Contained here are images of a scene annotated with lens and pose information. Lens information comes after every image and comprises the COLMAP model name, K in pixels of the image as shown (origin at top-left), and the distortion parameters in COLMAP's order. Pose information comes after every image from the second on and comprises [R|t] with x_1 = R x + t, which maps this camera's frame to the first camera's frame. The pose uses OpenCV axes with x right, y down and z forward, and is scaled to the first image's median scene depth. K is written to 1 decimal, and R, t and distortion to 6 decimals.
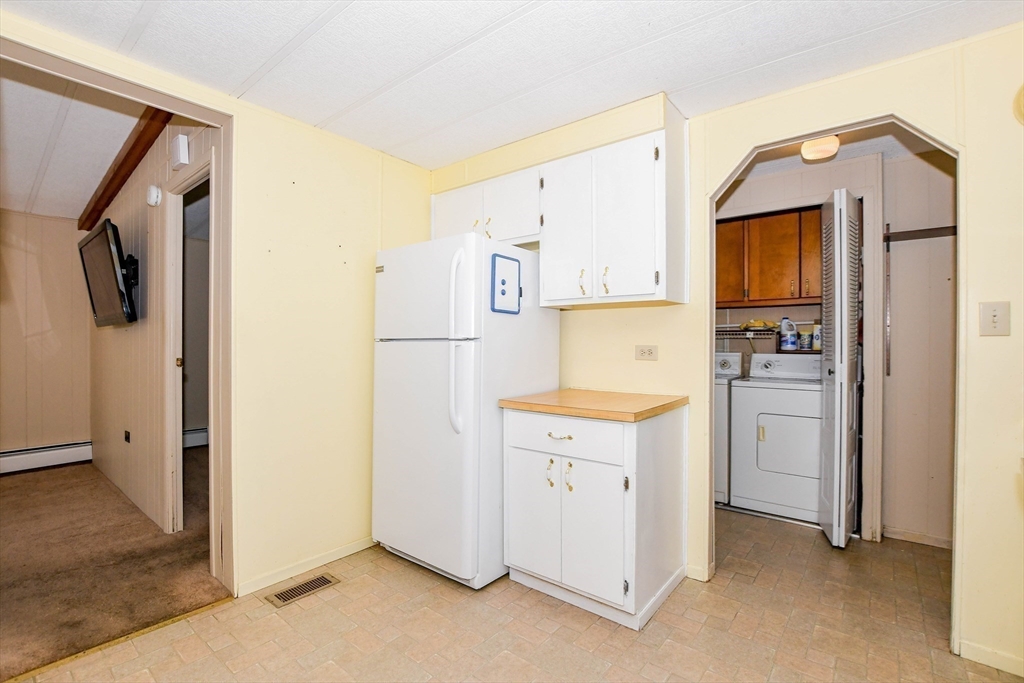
lens RADIAL K [[462.4, 0, 511.3], [0, 462.4, 343.1], [0, 0, 1]] dist [-0.023553, 0.000066]
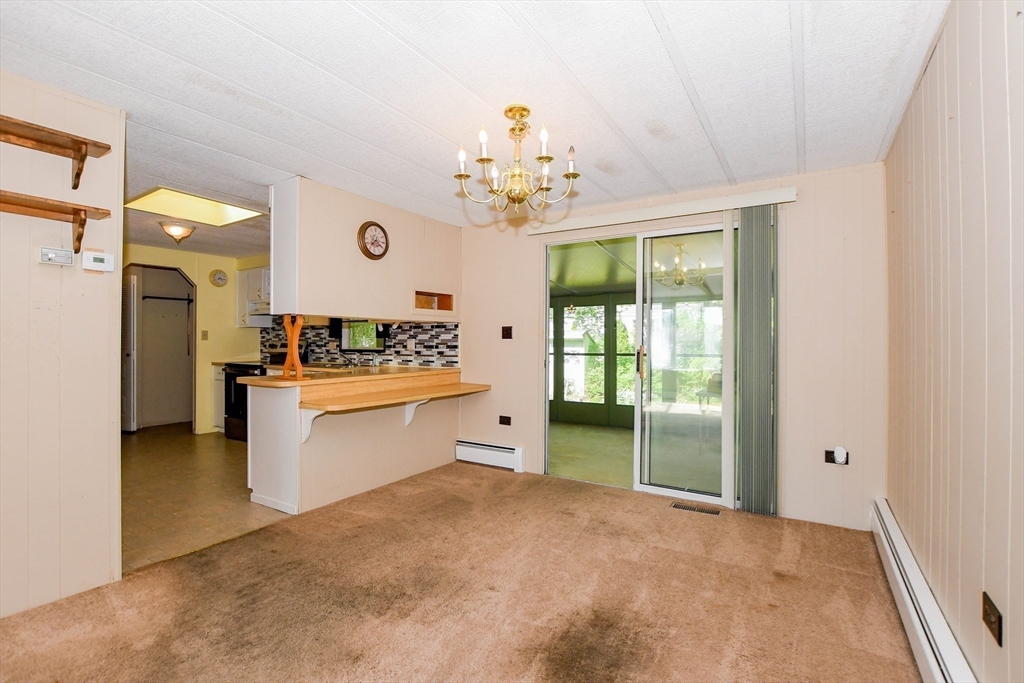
lens RADIAL K [[462.4, 0, 502.4], [0, 462.4, 342.2], [0, 0, 1]] dist [-0.023553, 0.000066]
pose [[-0.097955, -0.000003, 0.995191, -2.193006], [0.003387, 0.999994, 0.000337, 0.007119], [-0.995185, 0.003404, -0.097954, -0.787124]]
